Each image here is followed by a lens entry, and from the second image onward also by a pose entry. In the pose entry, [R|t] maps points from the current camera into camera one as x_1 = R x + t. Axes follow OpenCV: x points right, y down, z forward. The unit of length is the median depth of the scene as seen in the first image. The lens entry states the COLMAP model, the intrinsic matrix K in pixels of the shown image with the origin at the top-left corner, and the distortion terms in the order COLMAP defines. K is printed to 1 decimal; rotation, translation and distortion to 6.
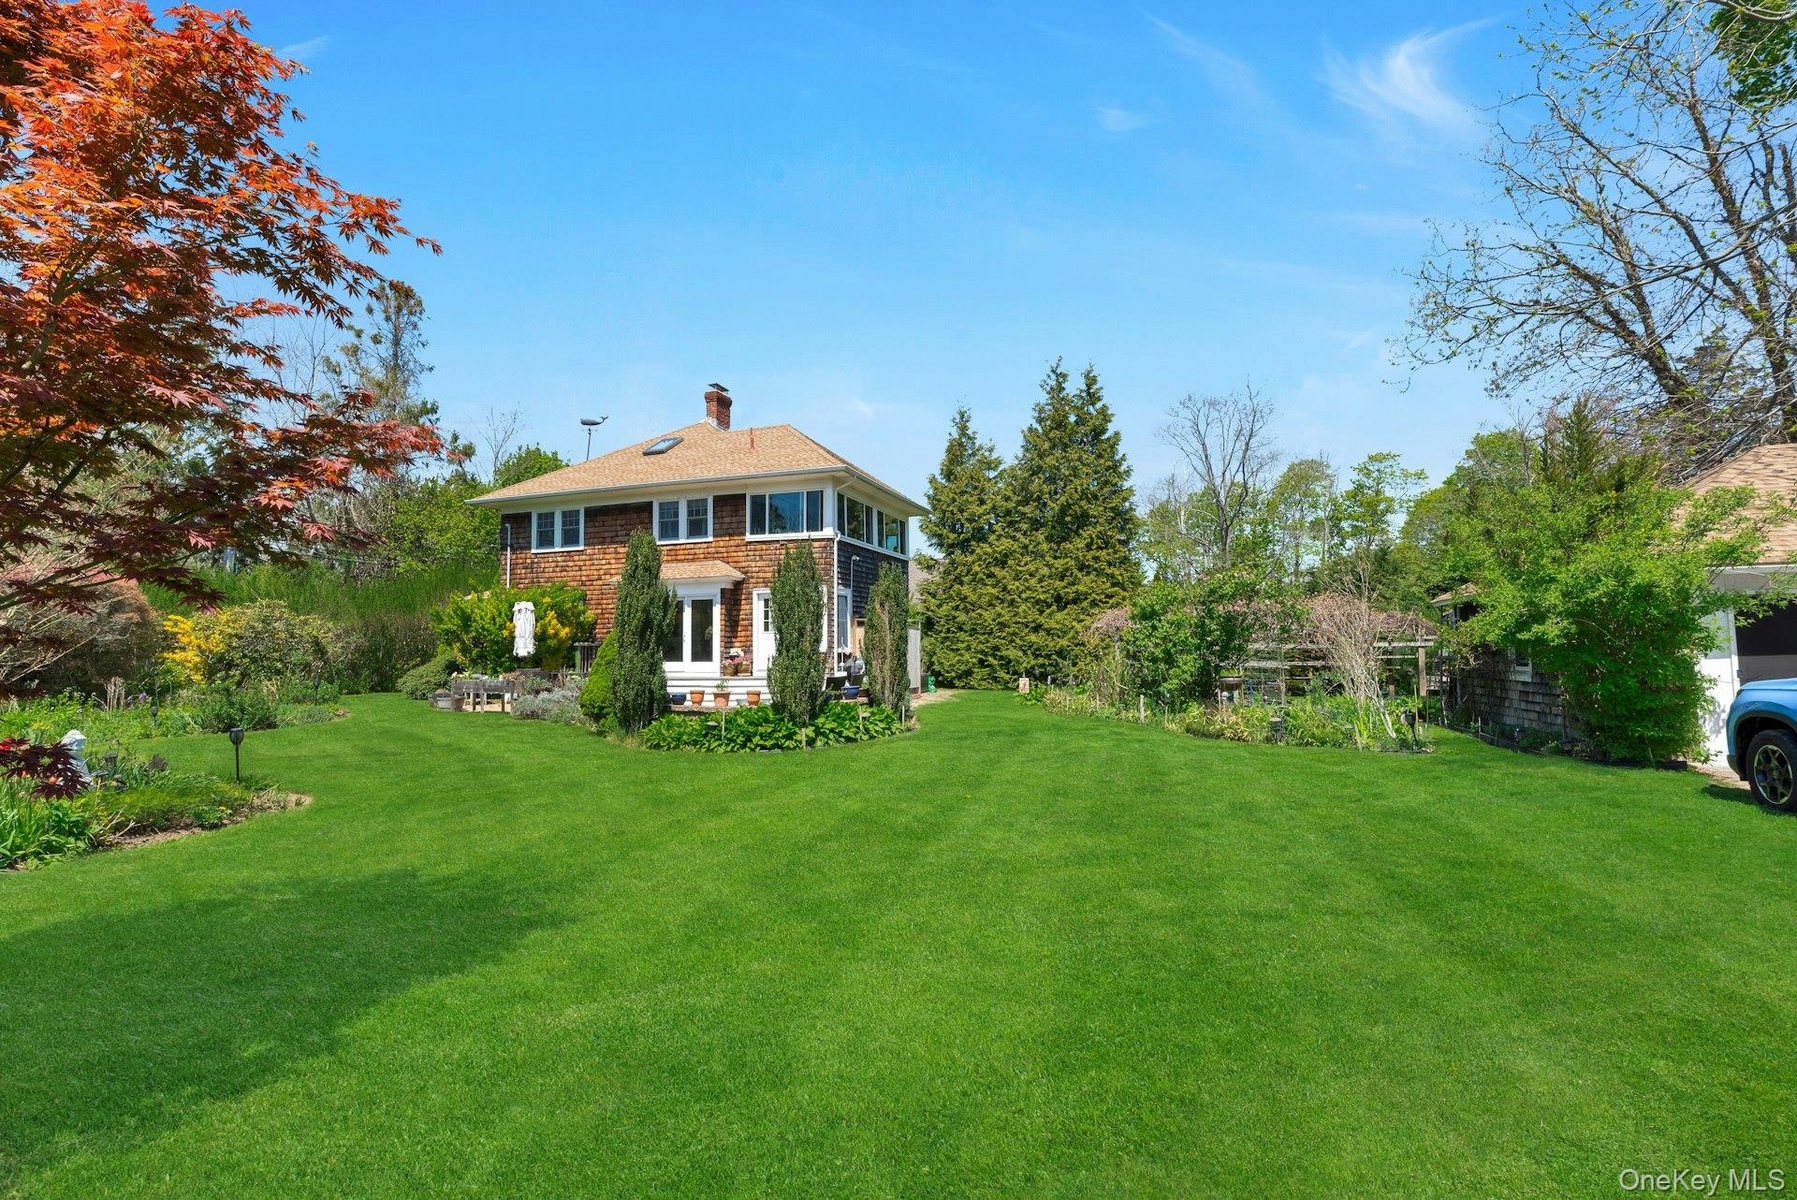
lens RADIAL K [[723.4, 0, 898.5], [0, 723.4, 600.0], [0, 0, 1]] dist [-0.000666, -0.000170]
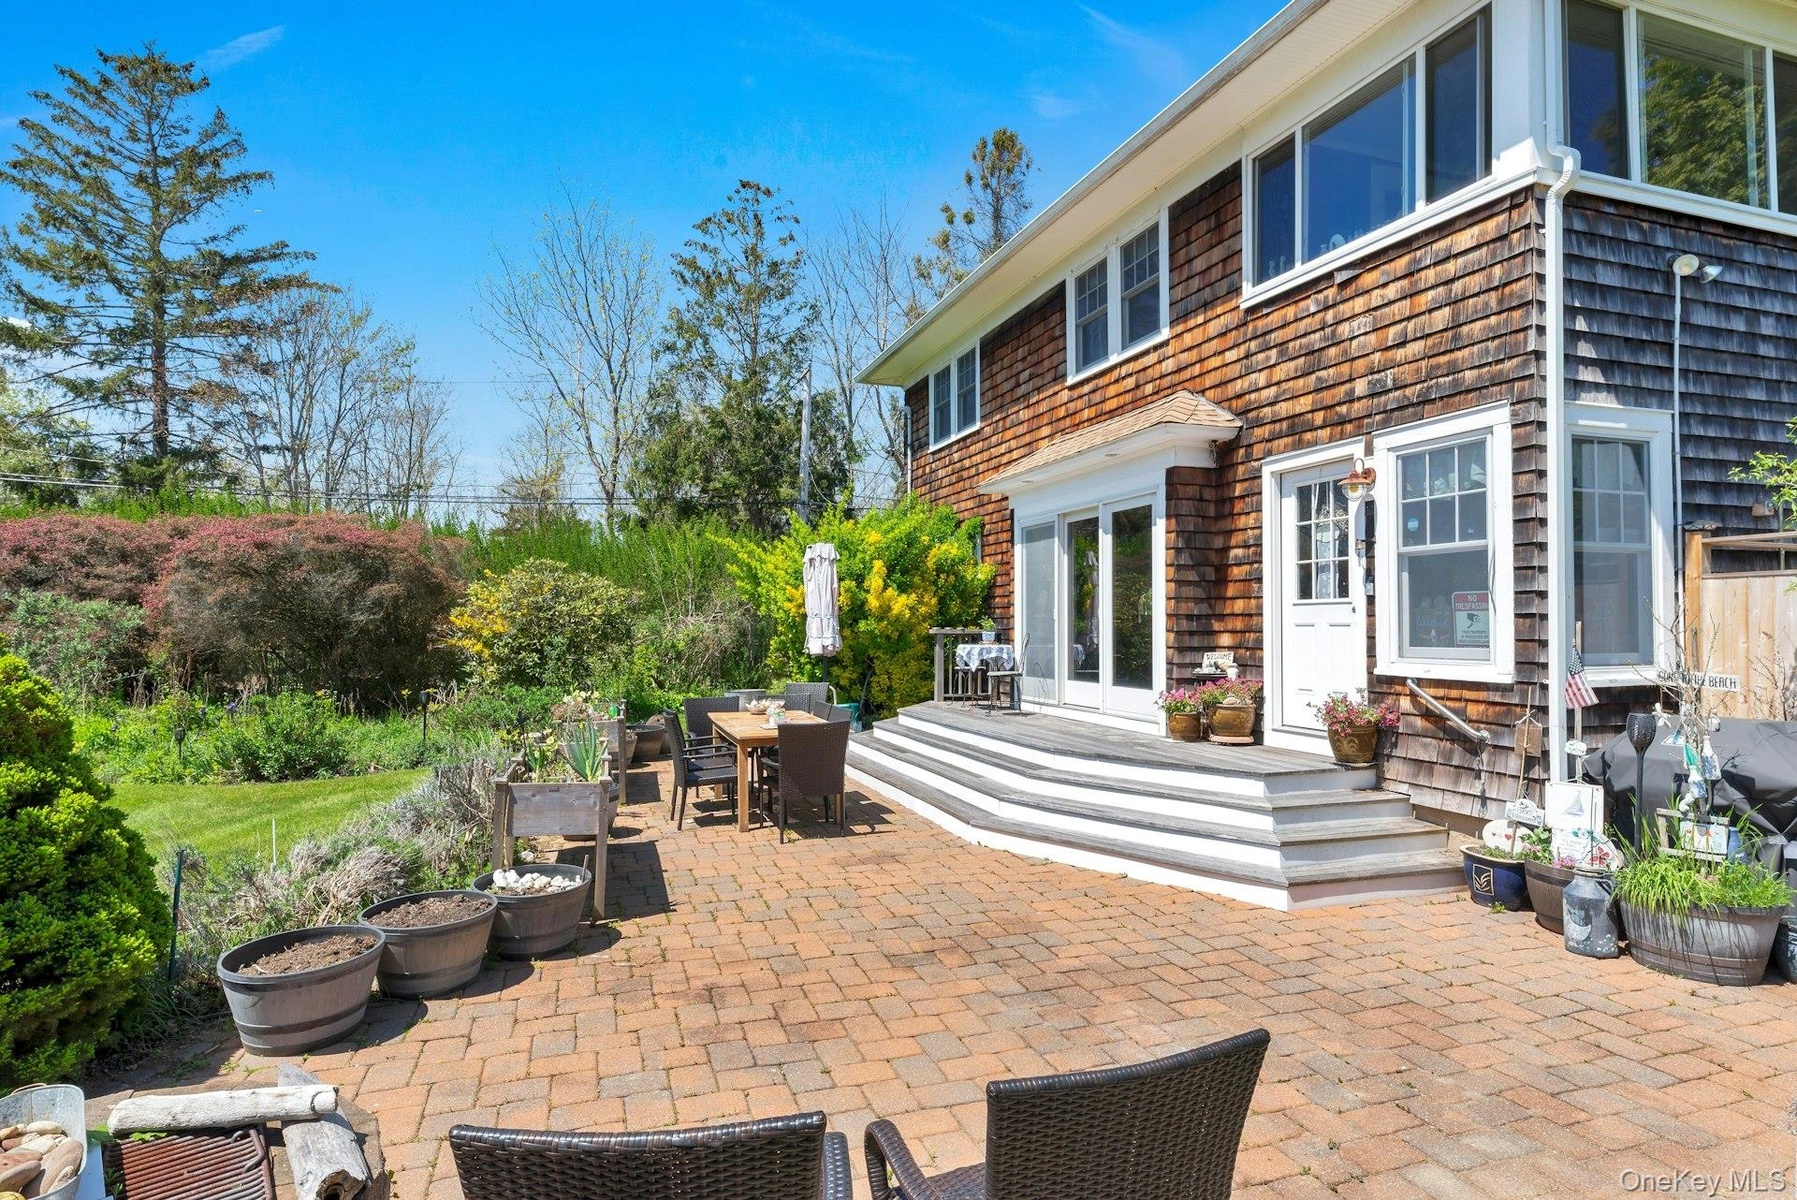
lens RADIAL K [[949.3, 0, 898.5], [0, 949.3, 600.0], [0, 0, 1]] dist [-0.001695, -0.000152]
pose [[0.607452, -0.008299, -0.794313, 0.023195], [0.037038, 0.999154, 0.017885, 0.030855], [0.793492, -0.040284, 0.607246, 0.632923]]
